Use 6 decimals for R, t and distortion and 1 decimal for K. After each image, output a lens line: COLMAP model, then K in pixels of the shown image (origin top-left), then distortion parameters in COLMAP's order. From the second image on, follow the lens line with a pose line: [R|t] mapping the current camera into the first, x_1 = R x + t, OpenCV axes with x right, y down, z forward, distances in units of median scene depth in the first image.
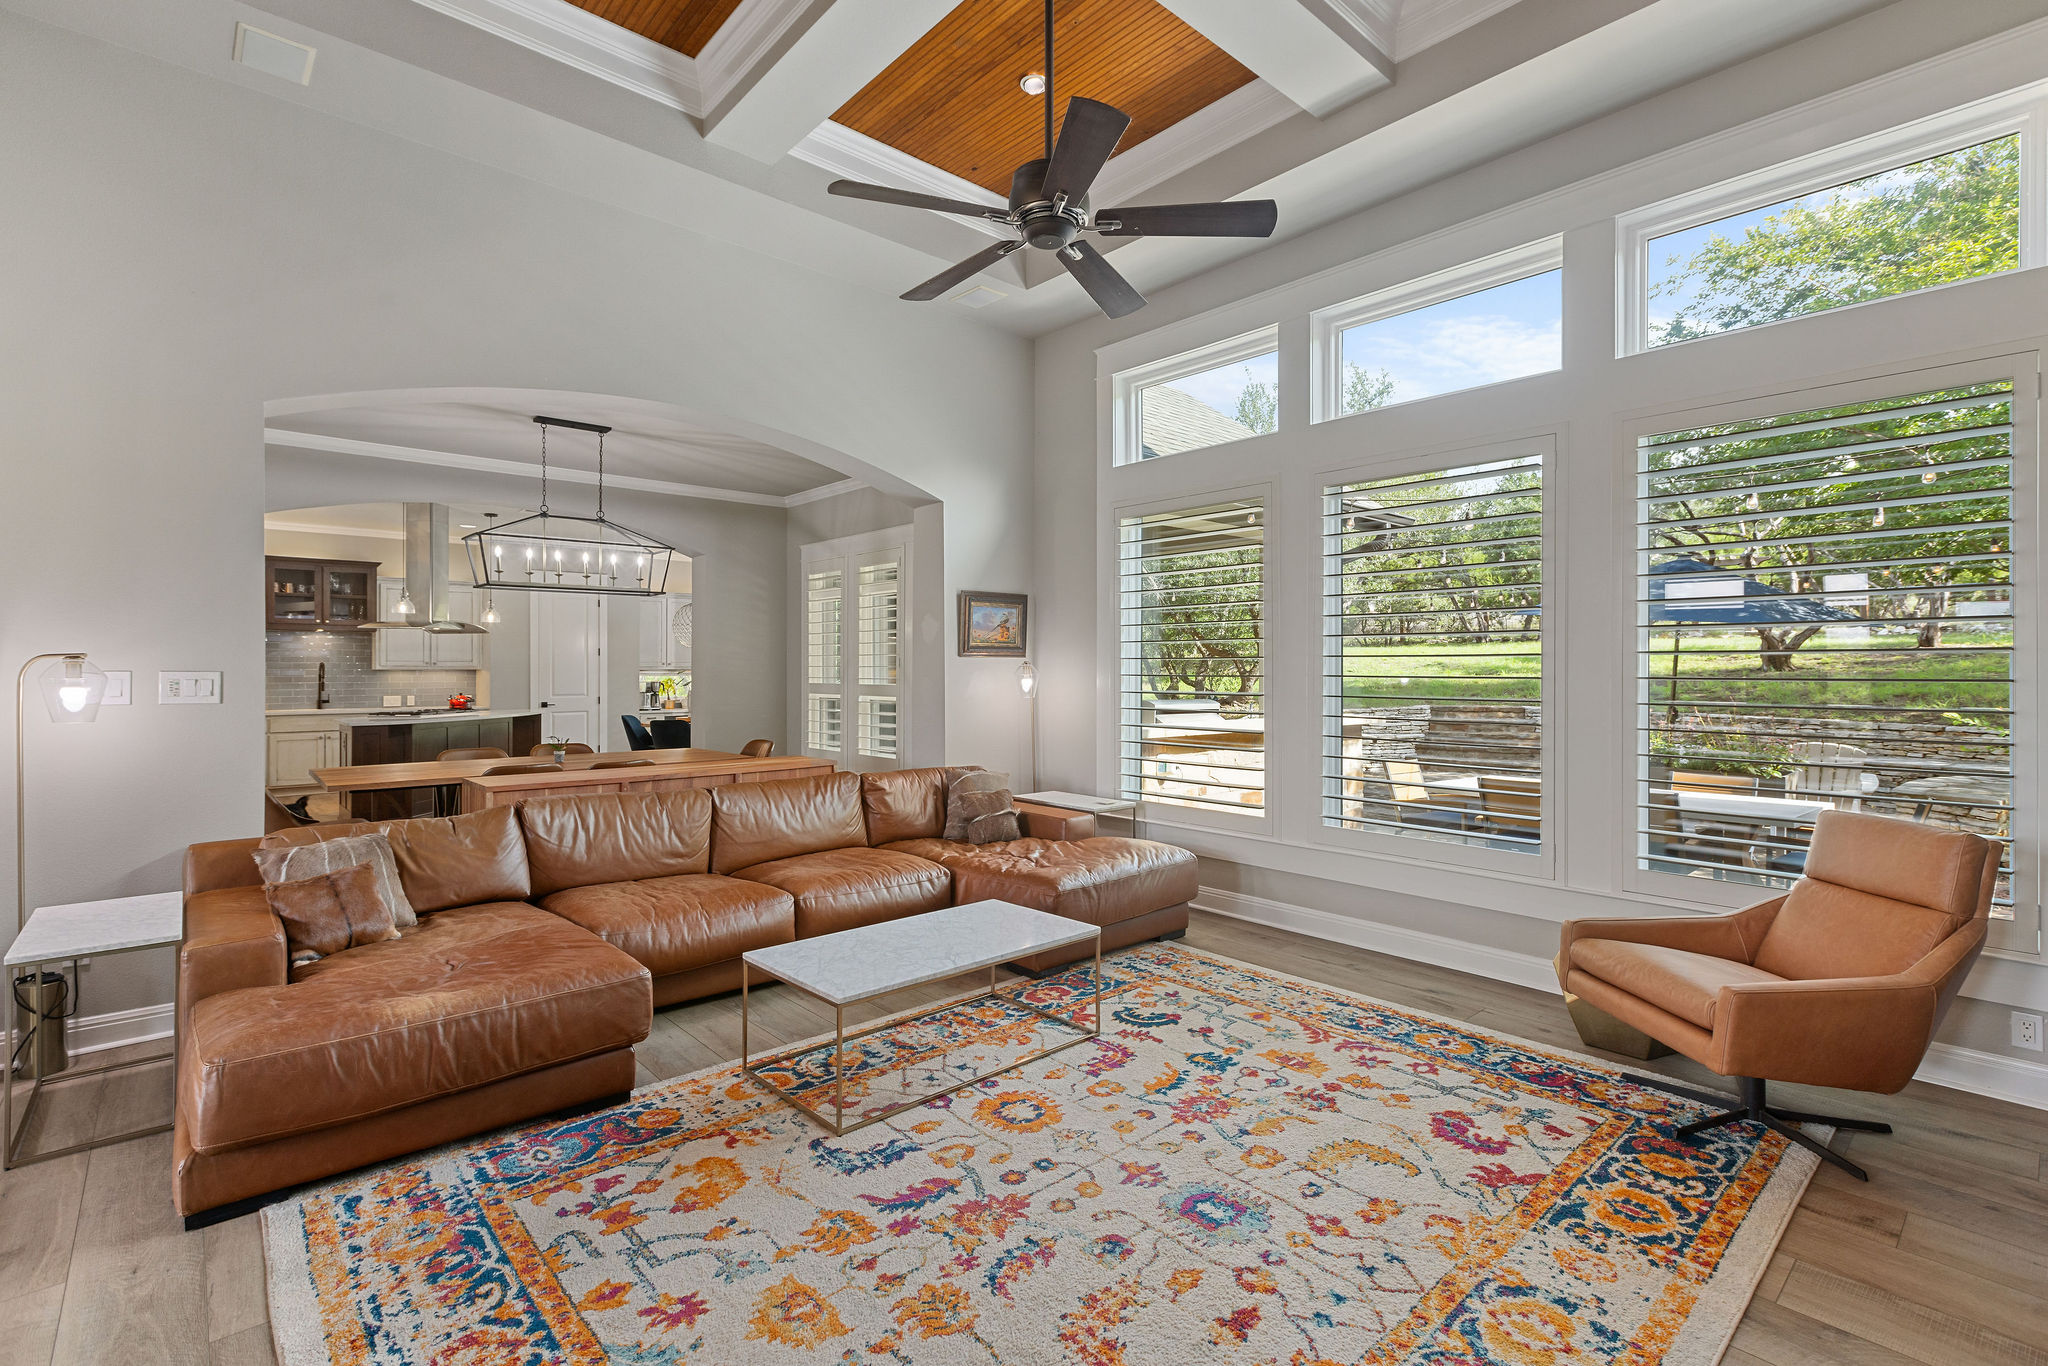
lens RADIAL K [[932.9, 0, 1024.8], [0, 932.9, 694.5], [0, 0, 1]] dist [0.005158, -0.000568]
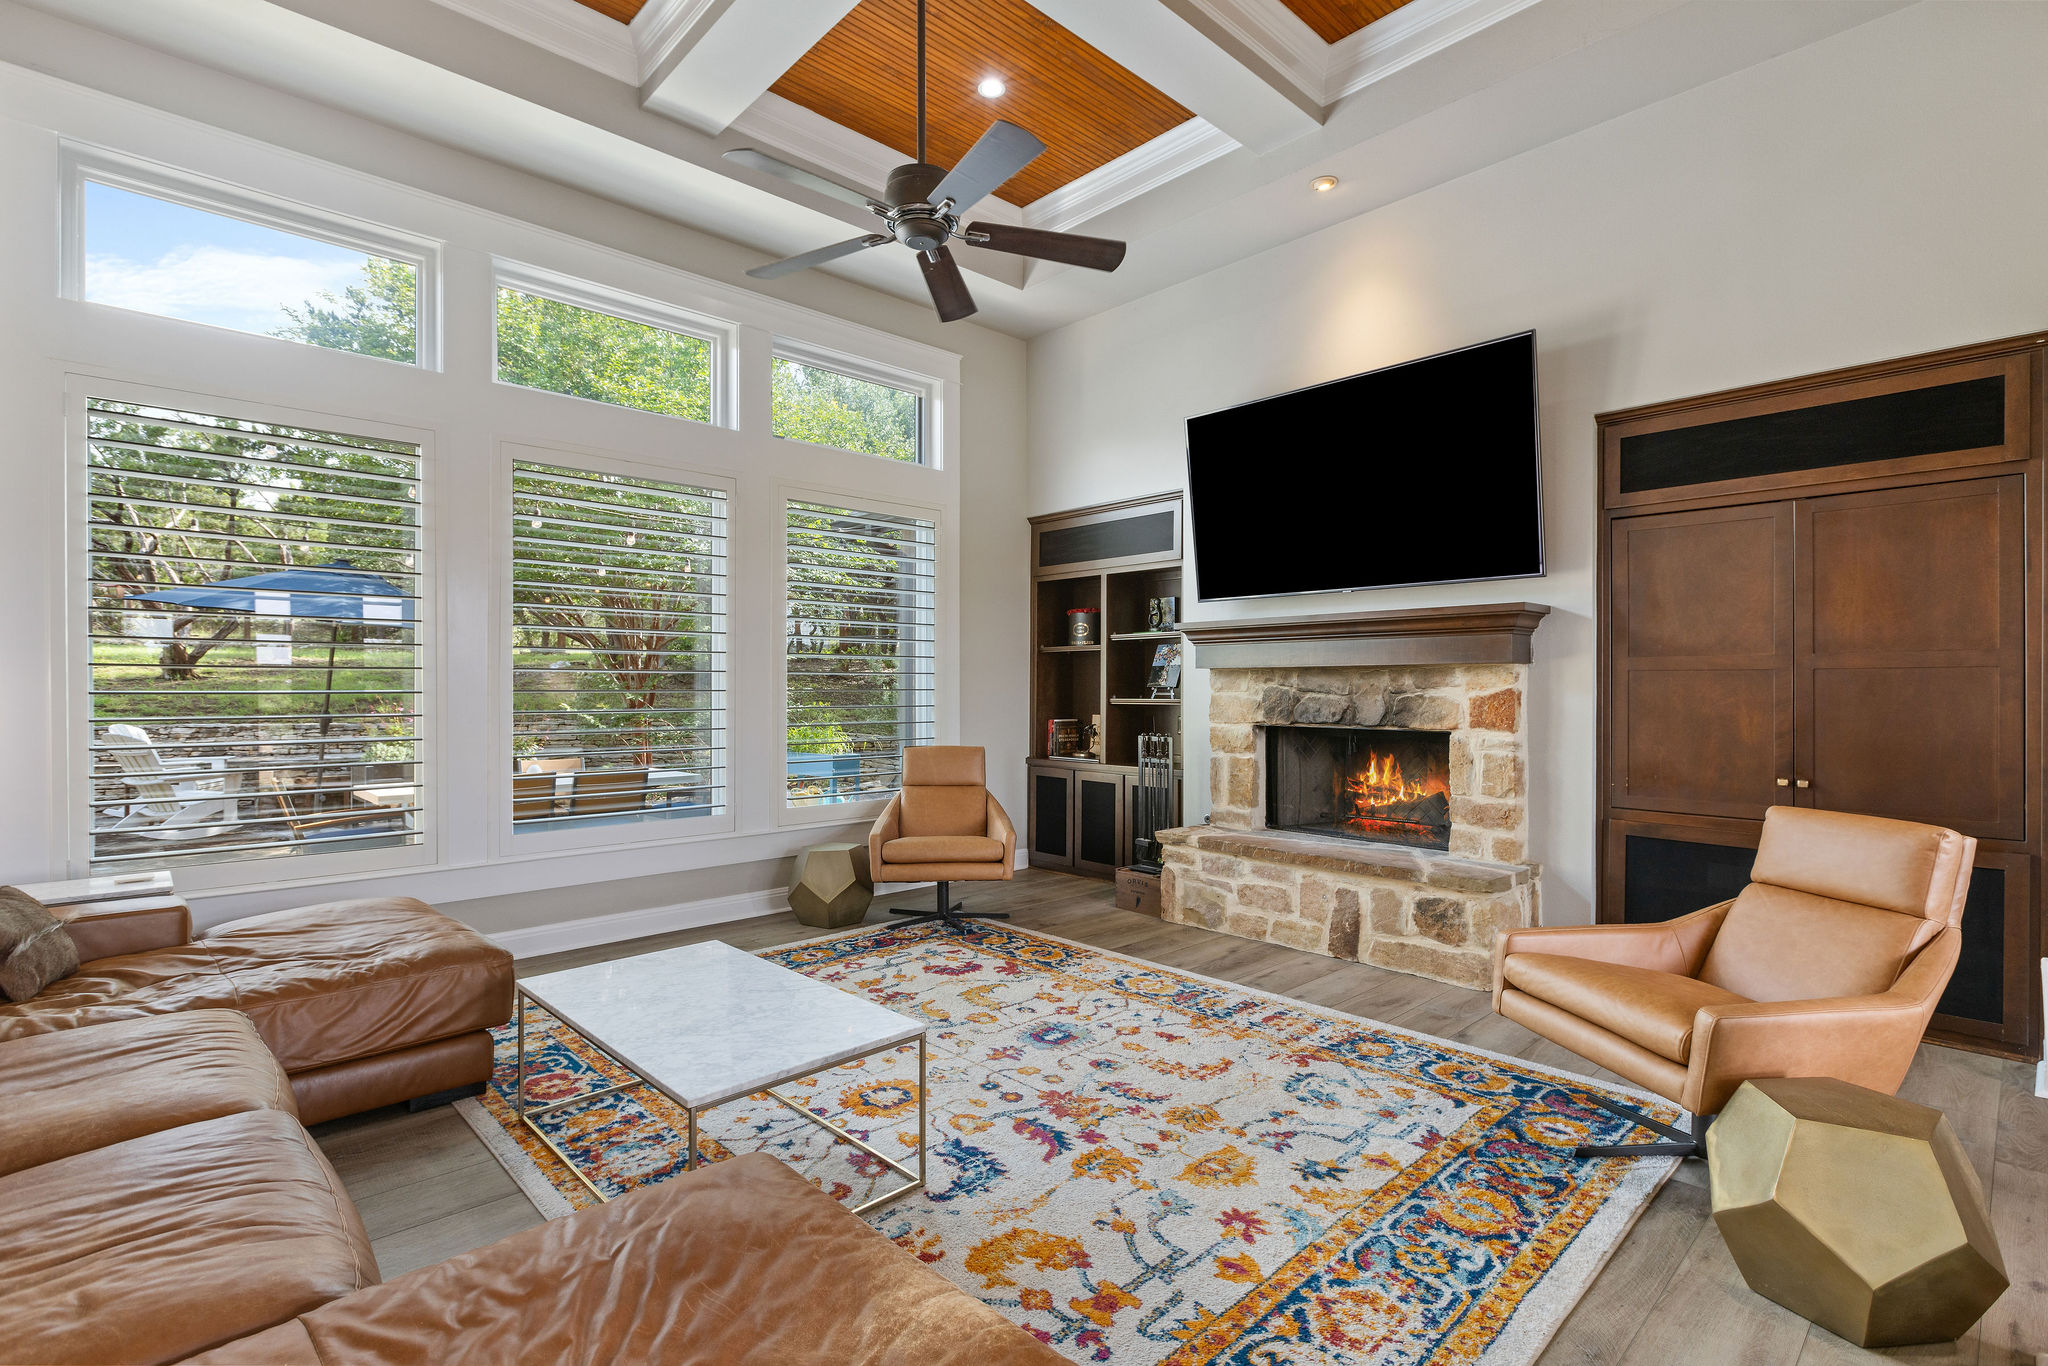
lens RADIAL K [[985.4, 0, 1027.0], [0, 985.4, 687.4], [0, 0, 1]] dist [0.020763, 0.000187]
pose [[-0.037313, -0.000390, 0.999304, -1.185507], [0.020616, 0.999787, 0.001160, 0.021820], [-0.999091, 0.020645, -0.037297, 0.999675]]
